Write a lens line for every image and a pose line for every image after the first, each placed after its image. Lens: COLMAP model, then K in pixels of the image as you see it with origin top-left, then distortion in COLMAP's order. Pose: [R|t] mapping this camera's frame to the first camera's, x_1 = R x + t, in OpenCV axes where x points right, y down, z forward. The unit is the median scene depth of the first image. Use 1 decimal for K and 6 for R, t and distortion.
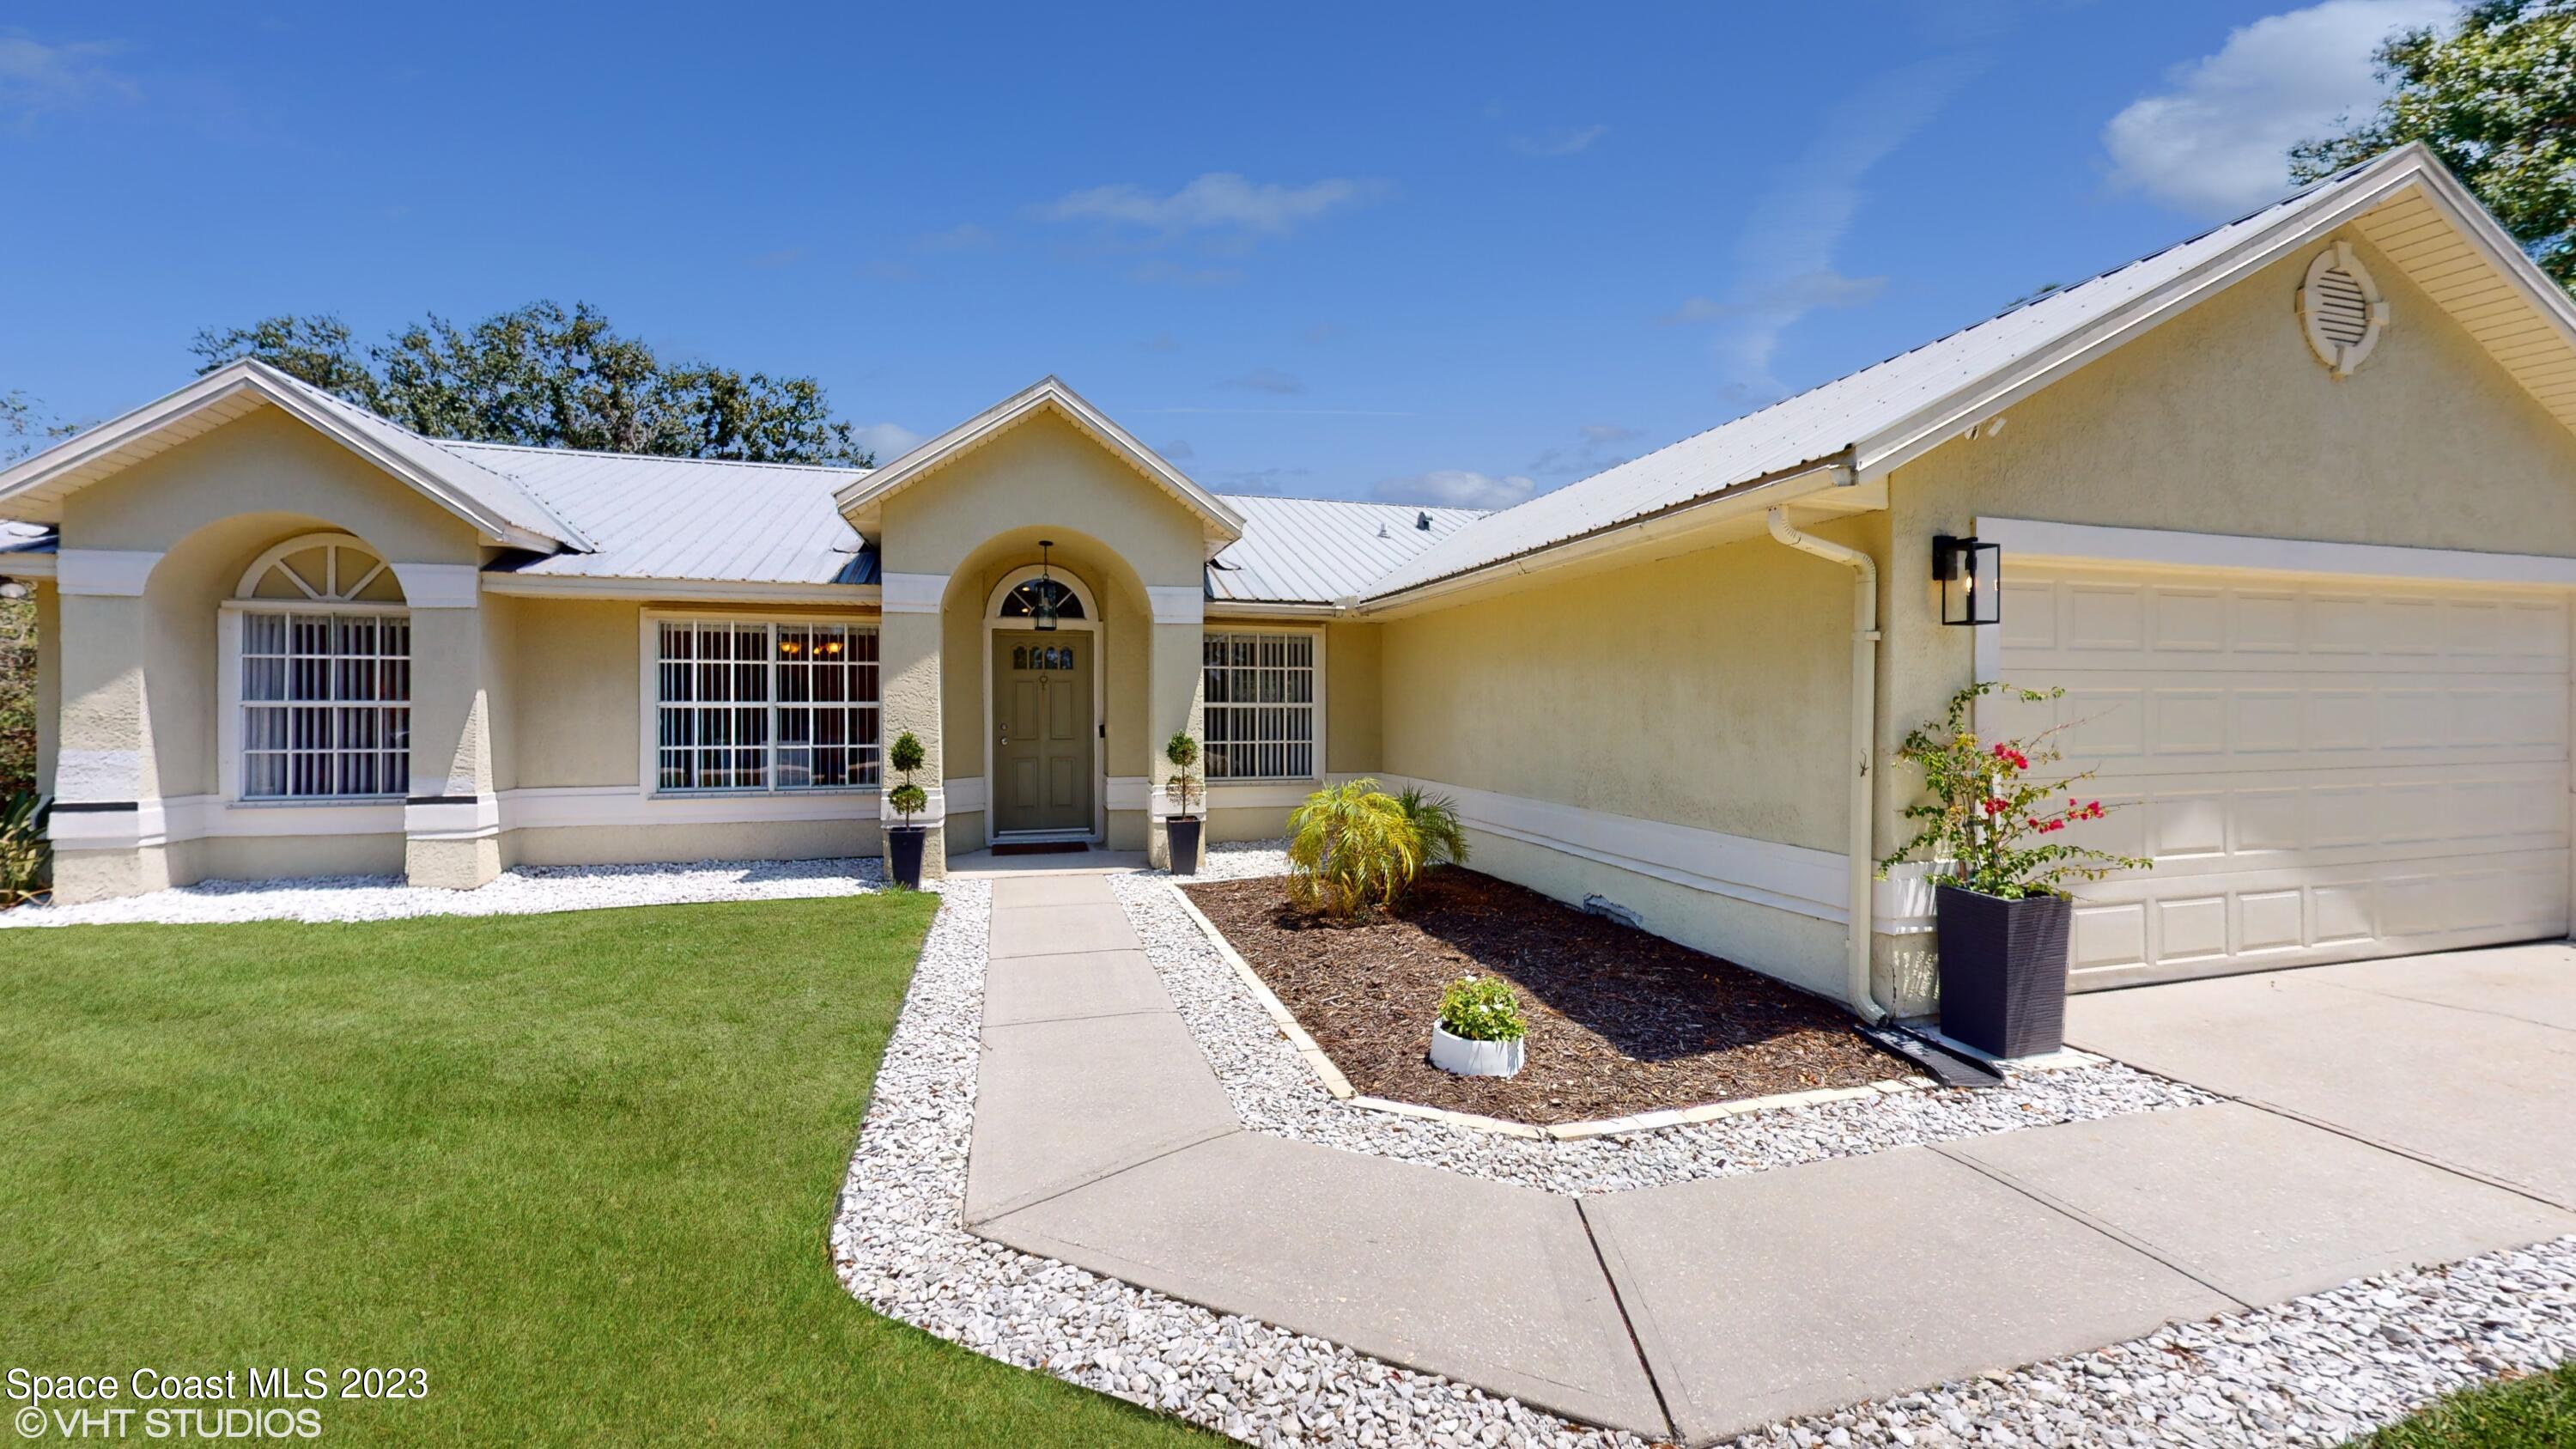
lens RADIAL K [[980.3, 0, 1296.5], [0, 980.3, 724.6], [0, 0, 1]] dist [0.005893, 0.000004]
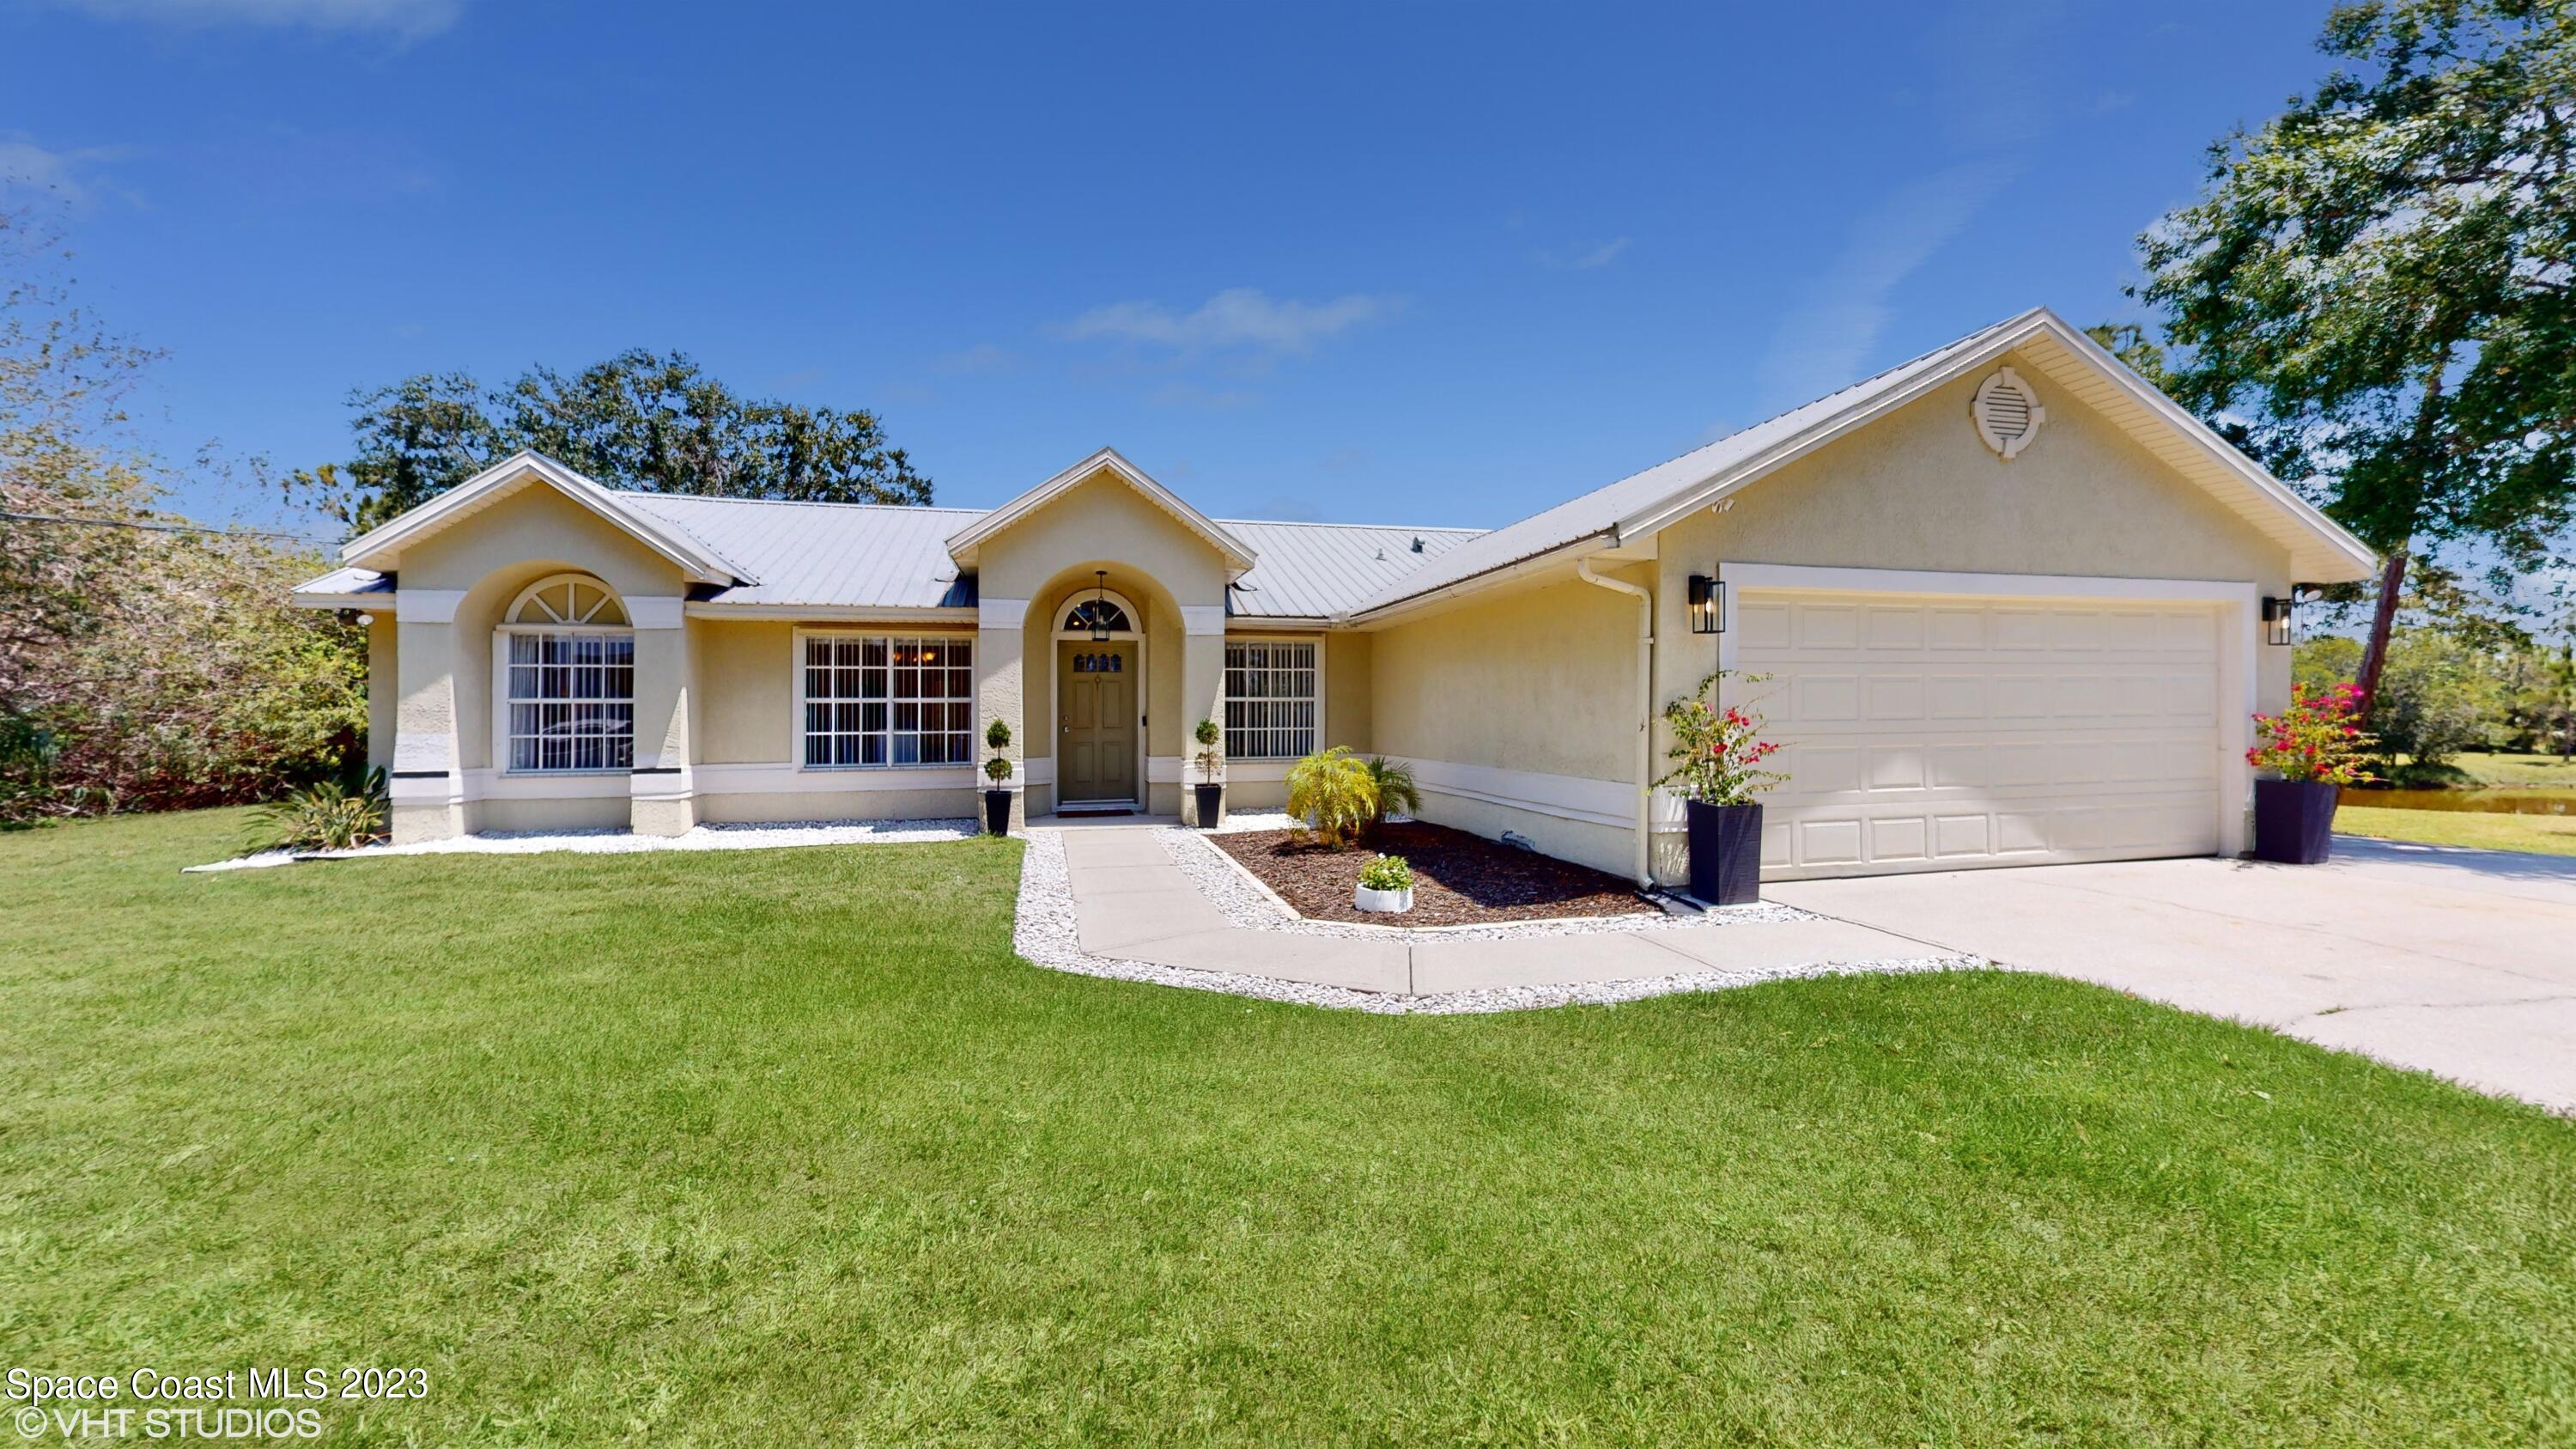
lens RADIAL K [[1021.7, 0, 1340.9], [0, 1021.7, 678.6], [0, 0, 1]] dist [0.000159, -0.000030]
pose [[0.999961, -0.008509, 0.002496, 0.059800], [0.008635, 0.998403, -0.055824, 0.033412], [-0.002017, 0.055844, 0.998437, -0.367597]]
